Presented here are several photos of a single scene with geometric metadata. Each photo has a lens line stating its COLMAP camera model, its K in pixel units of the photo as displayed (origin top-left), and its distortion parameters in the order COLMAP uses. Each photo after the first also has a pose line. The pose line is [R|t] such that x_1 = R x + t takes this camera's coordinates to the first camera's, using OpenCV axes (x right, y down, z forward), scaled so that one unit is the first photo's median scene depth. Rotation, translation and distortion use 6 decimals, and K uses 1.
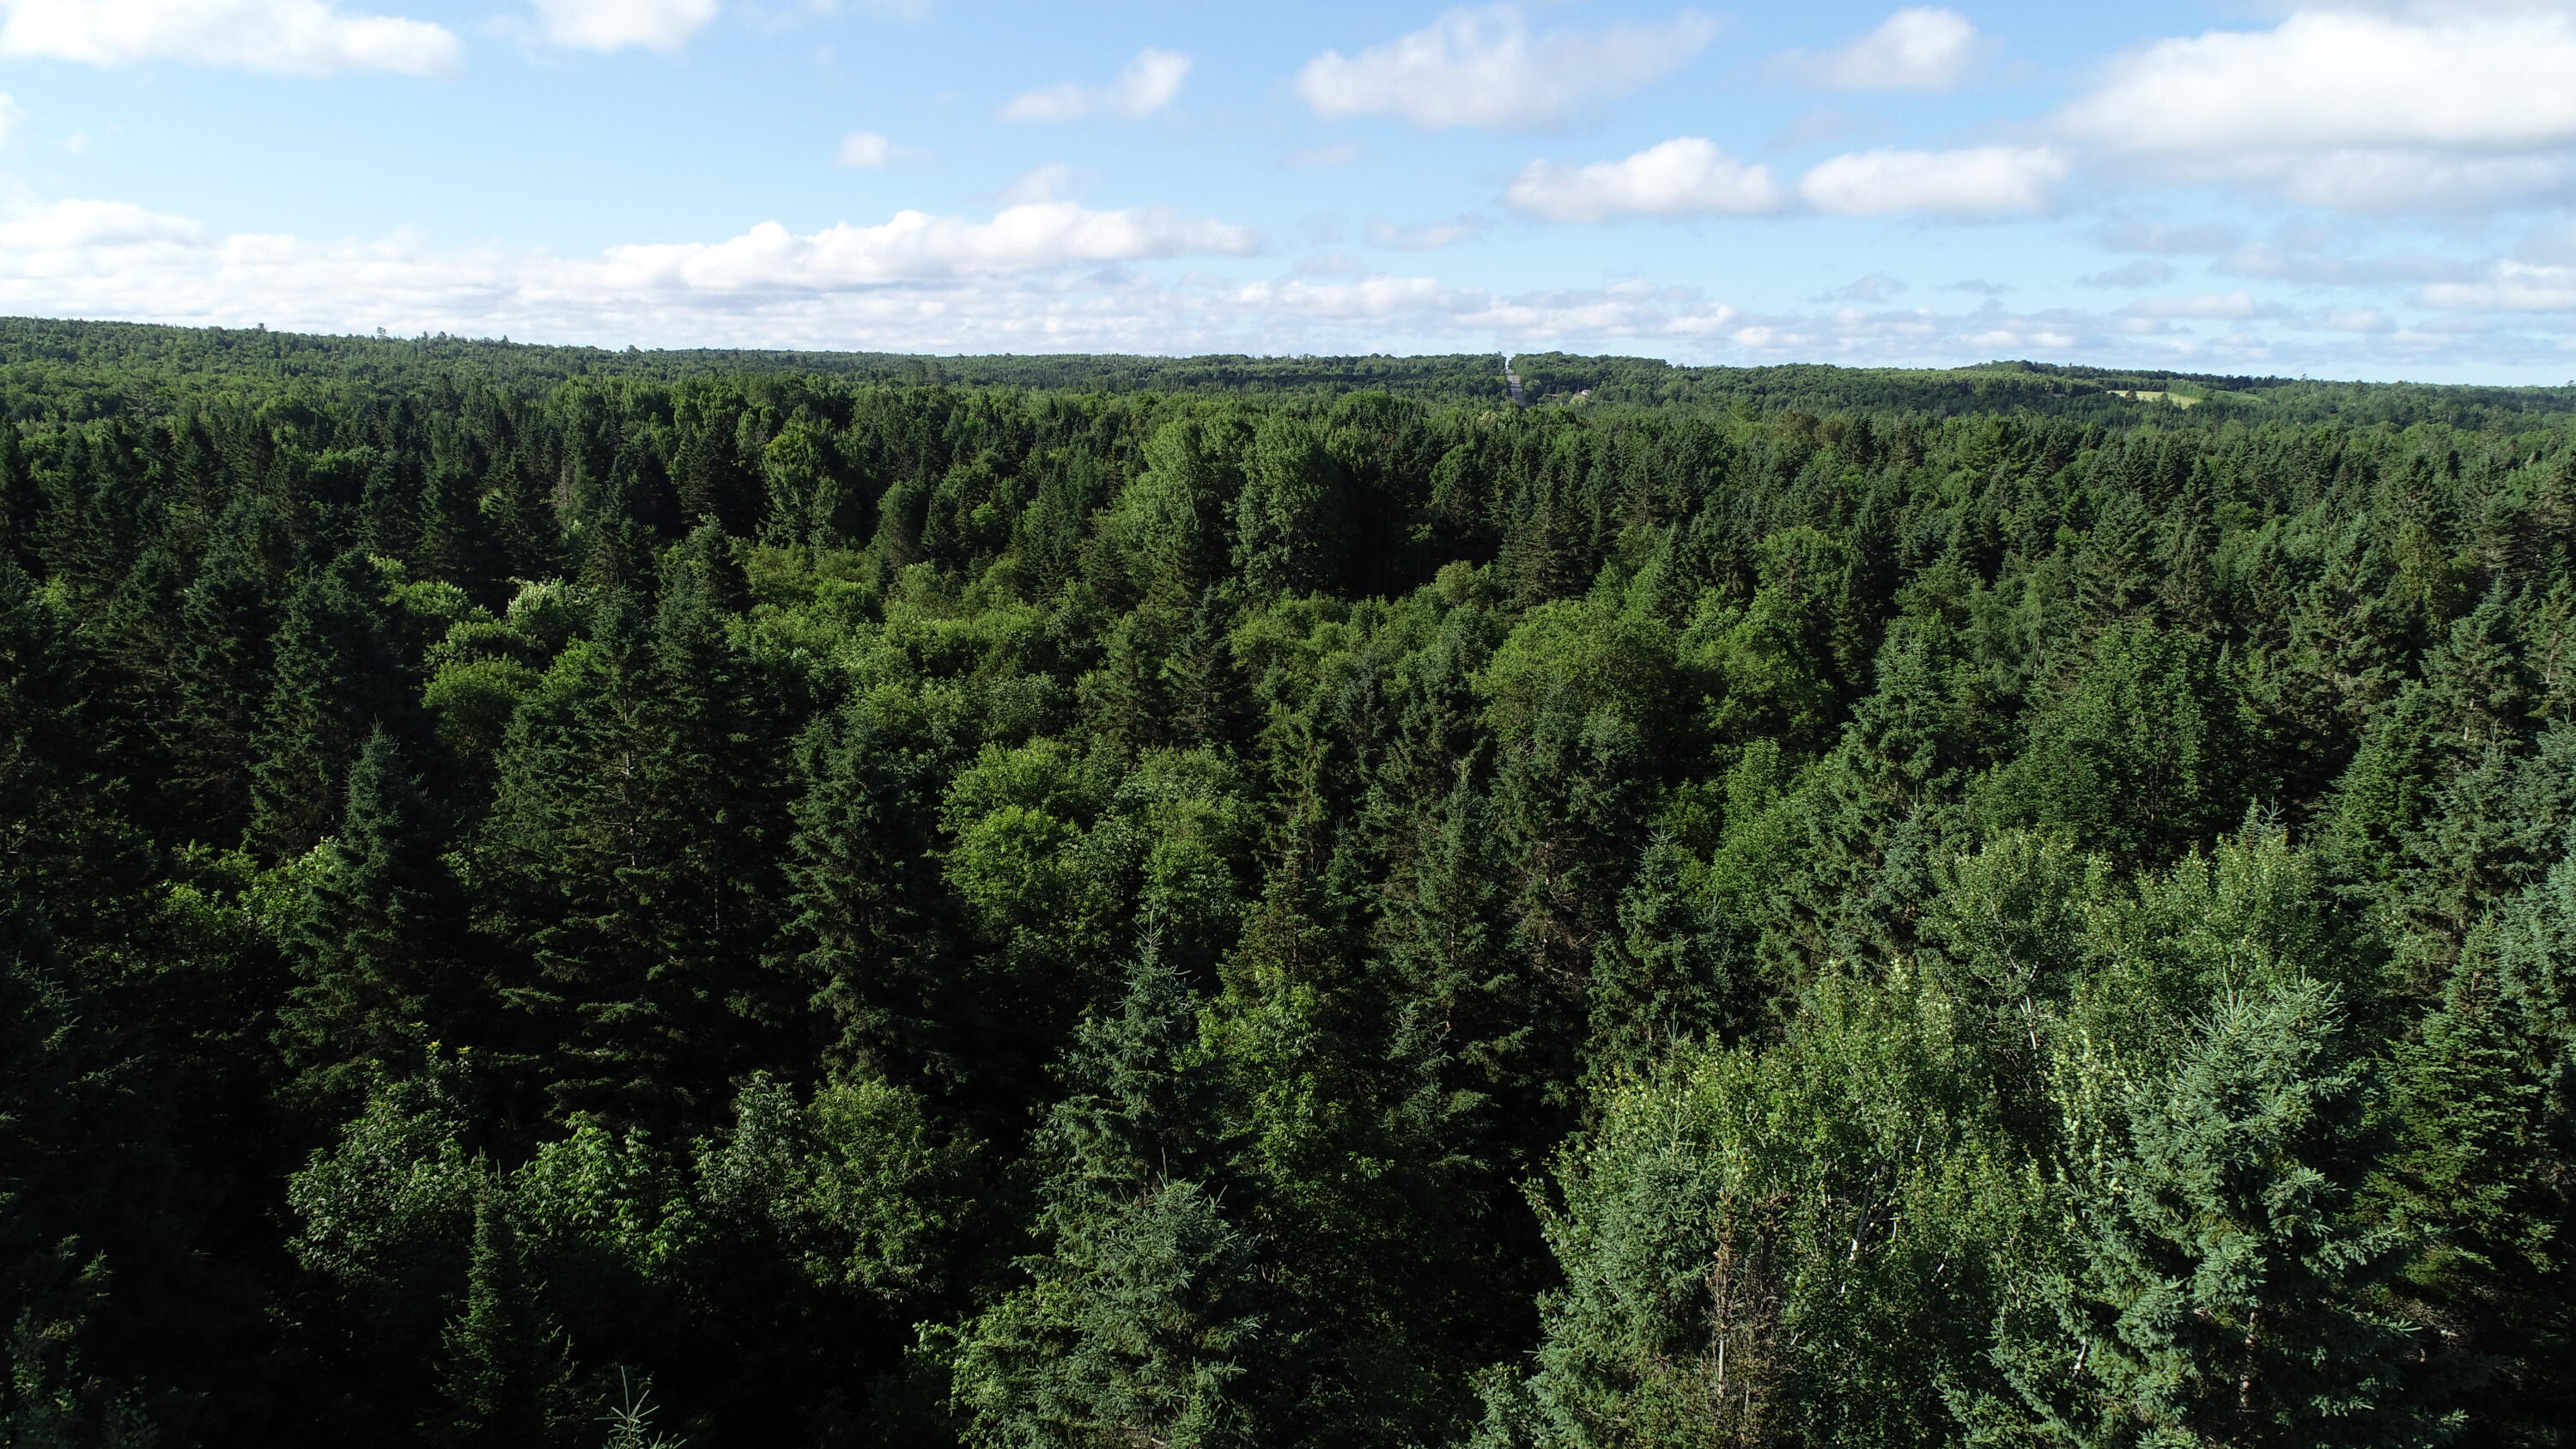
lens RADIAL K [[1720.2, 0, 1285.6], [0, 1720.2, 742.6], [0, 0, 1]] dist [-0.001511, 0.000258]
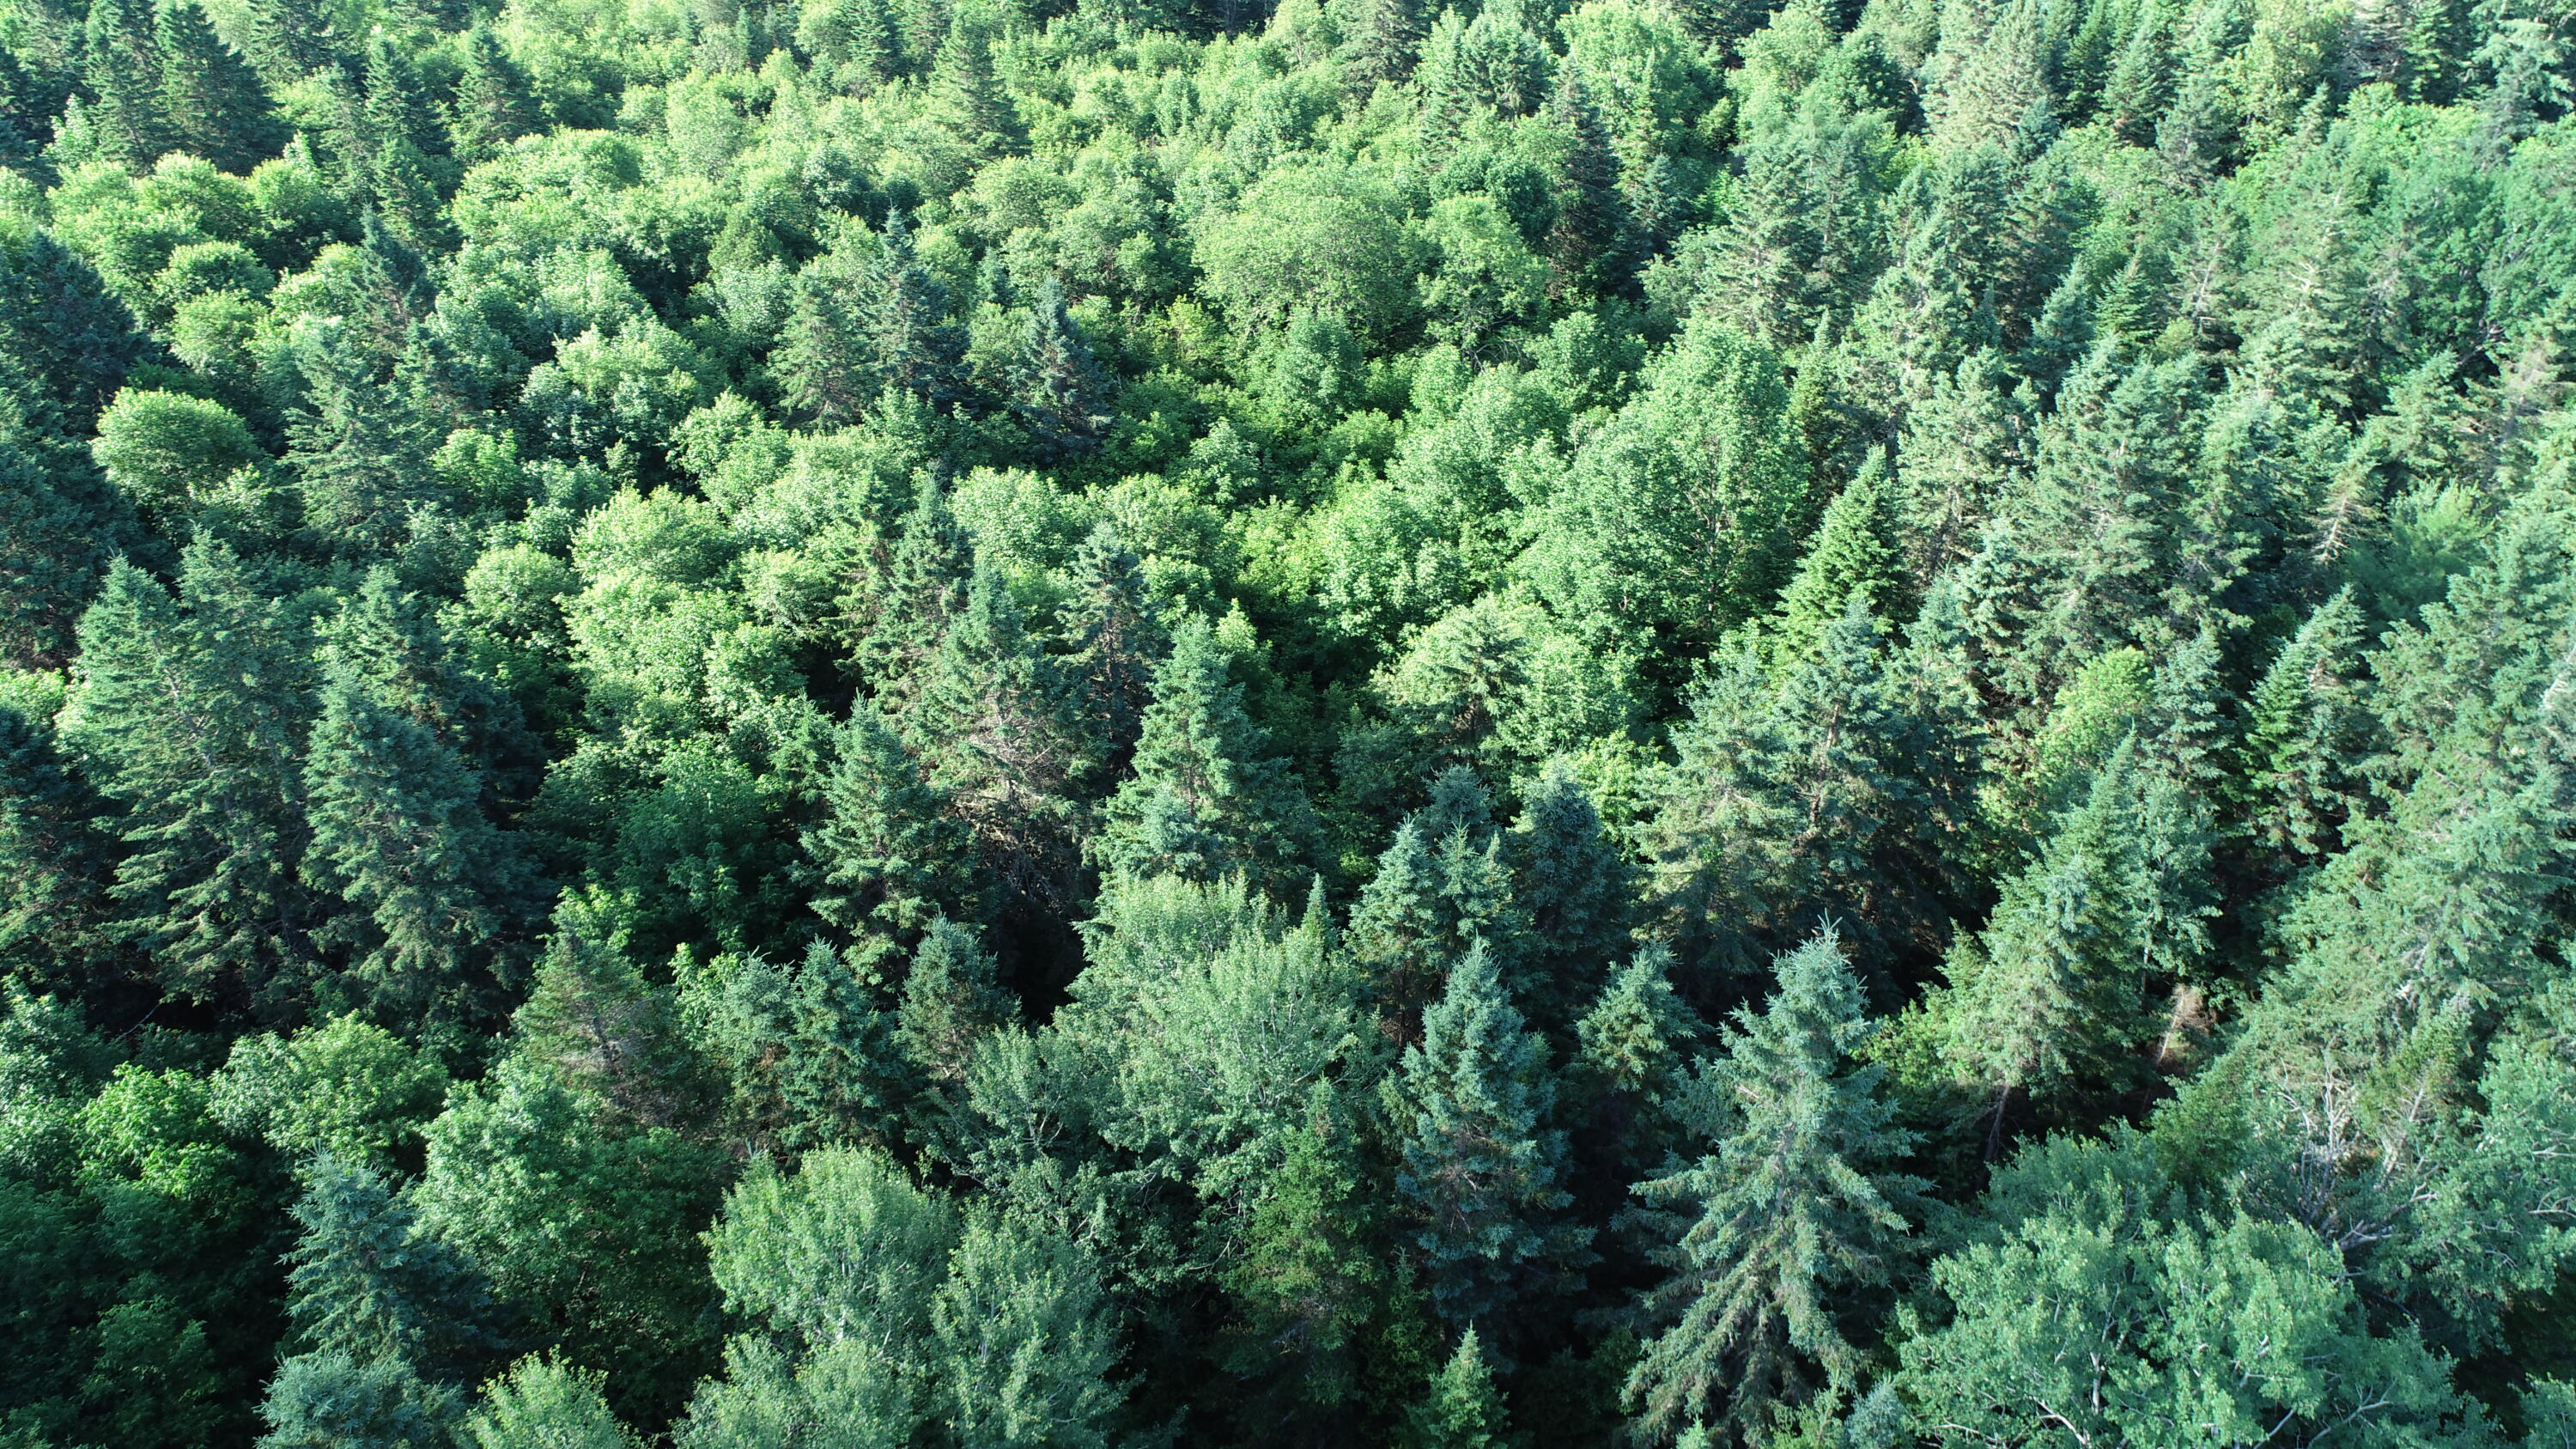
lens RADIAL K [[1716.8, 0, 1279.9], [0, 1716.8, 734.0], [0, 0, 1]] dist [-0.002483, -0.001168]
pose [[0.999626, -0.009815, -0.025507, 0.153506], [0.019220, 0.915961, 0.400806, -0.155149], [0.019429, -0.401146, 0.915808, -0.033896]]
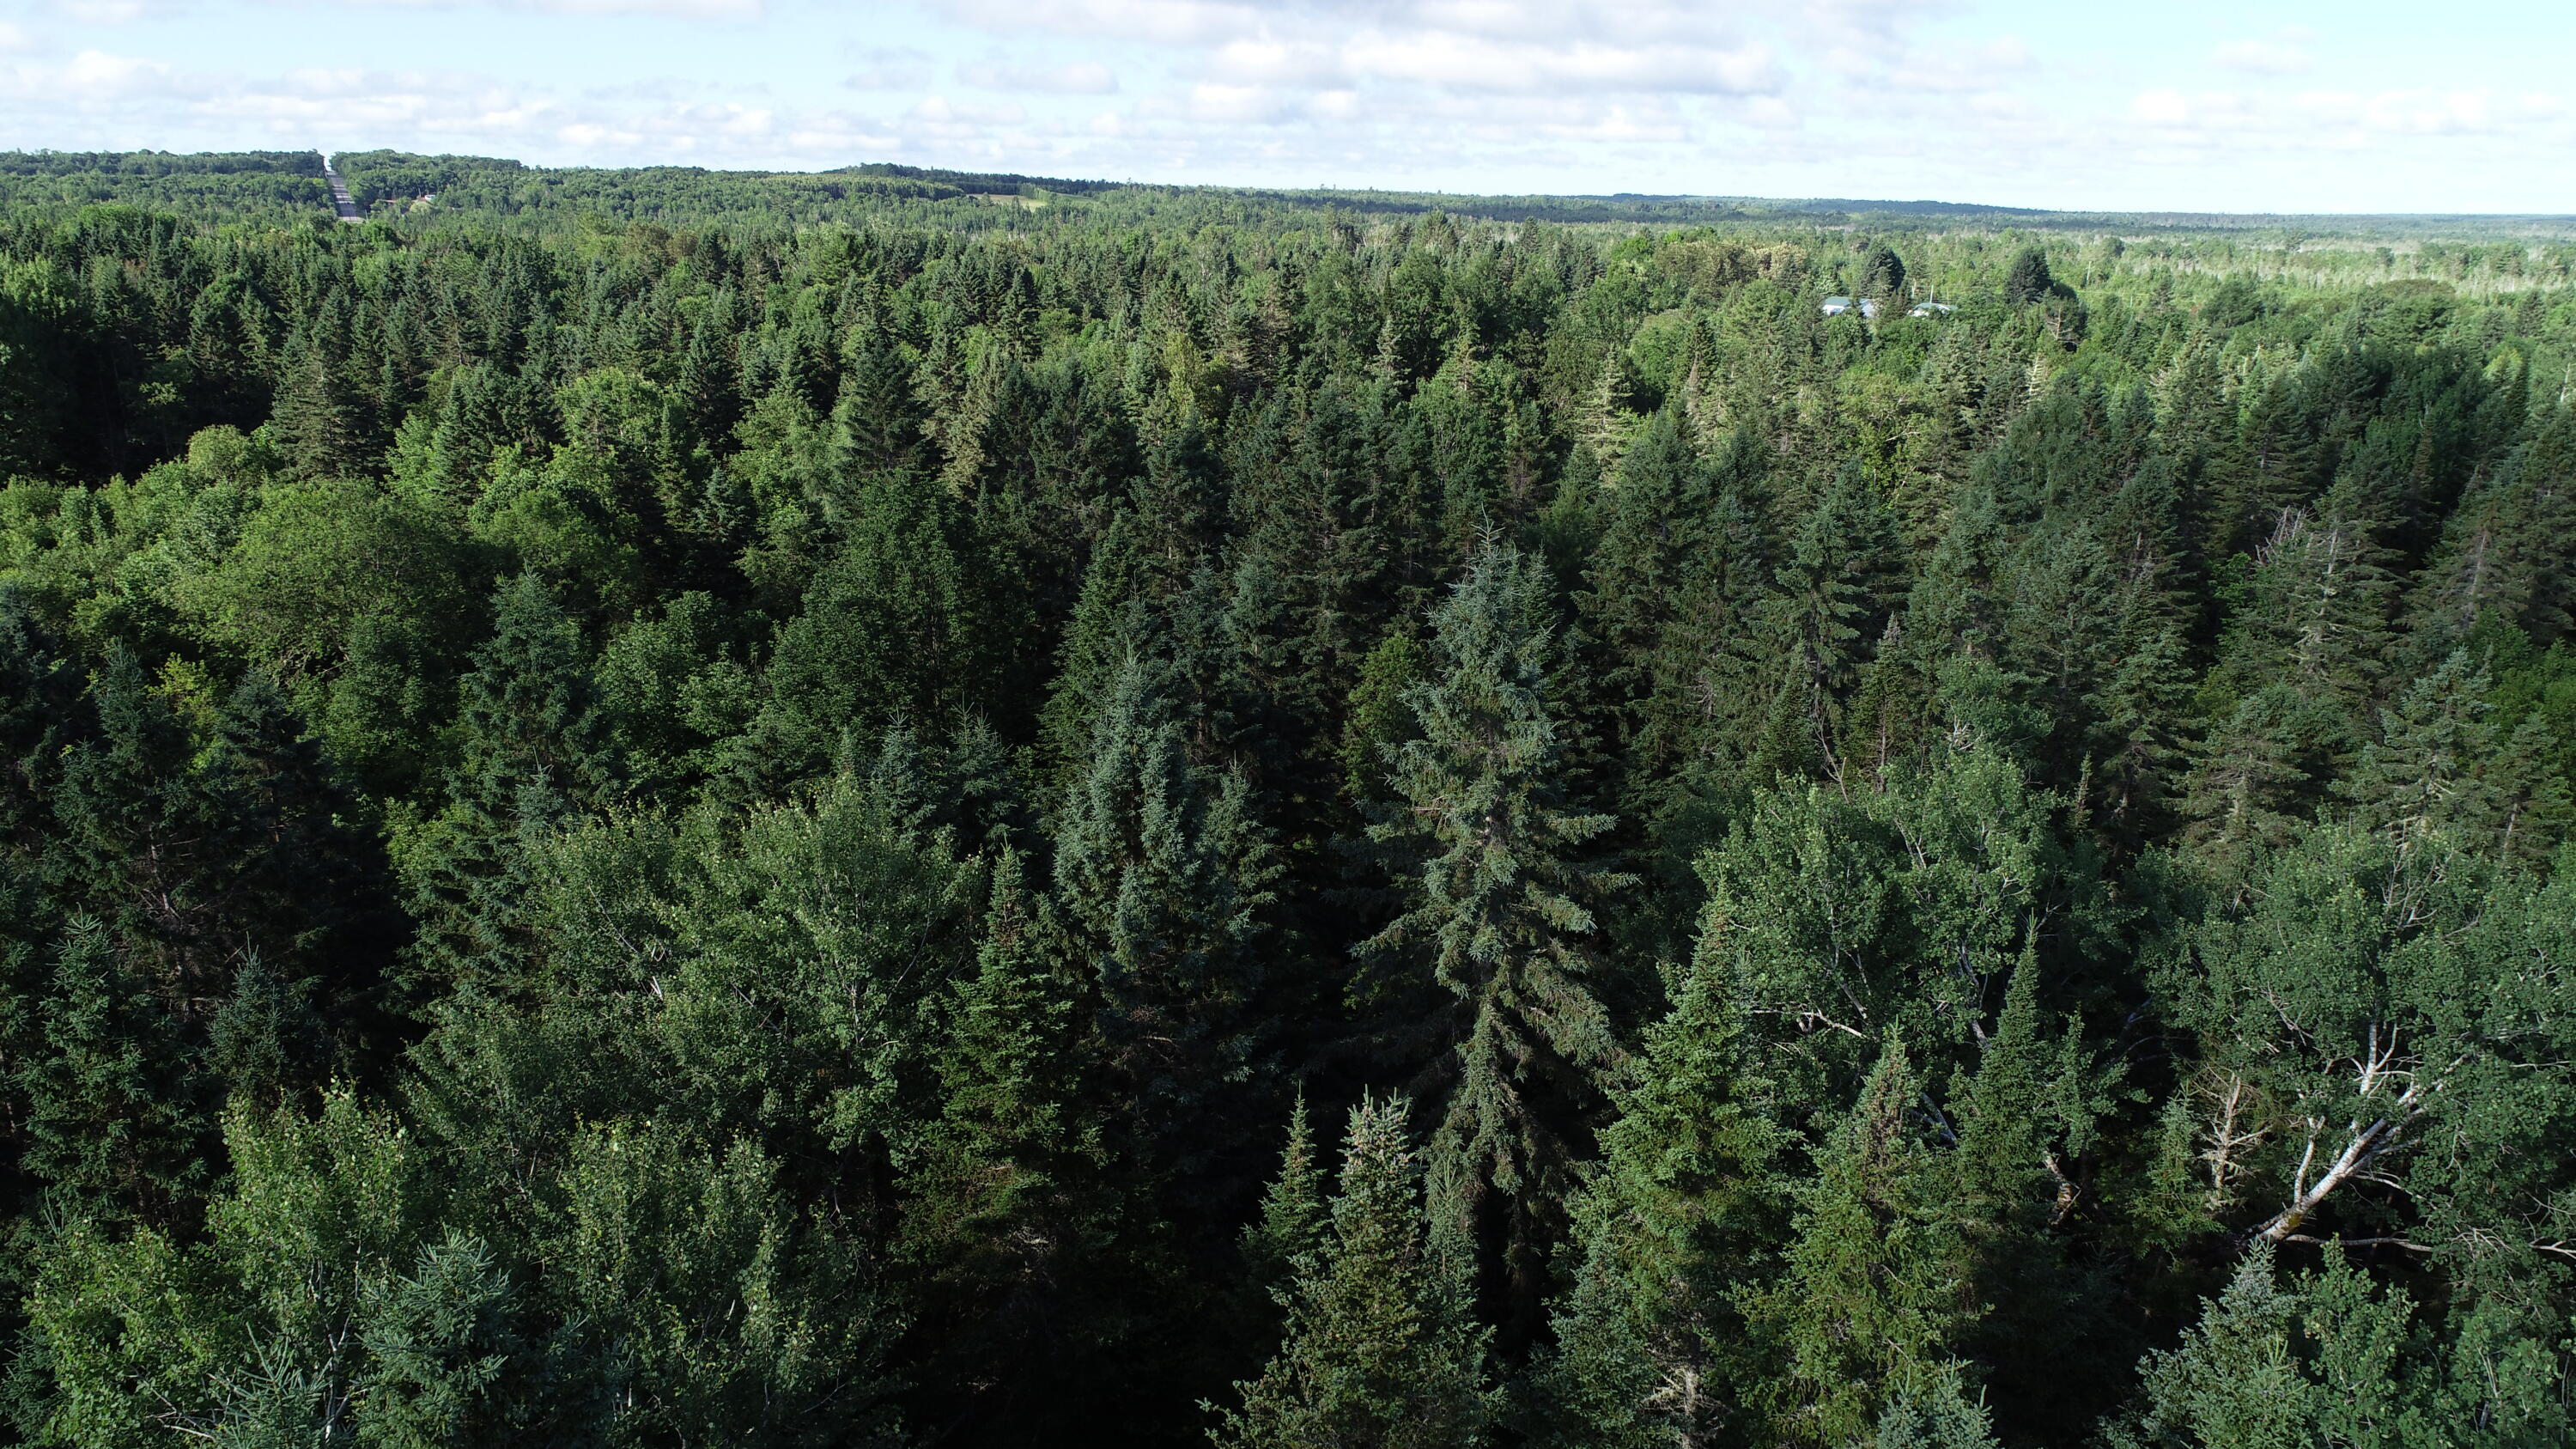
lens RADIAL K [[1719.6, 0, 1285.0], [0, 1719.6, 739.4], [0, 0, 1]] dist [-0.008480, 0.001375]
pose [[0.819981, -0.174217, 0.545234, 0.064739], [0.115305, 0.983303, 0.140785, -0.018346], [-0.560657, -0.052573, 0.826378, 0.018294]]
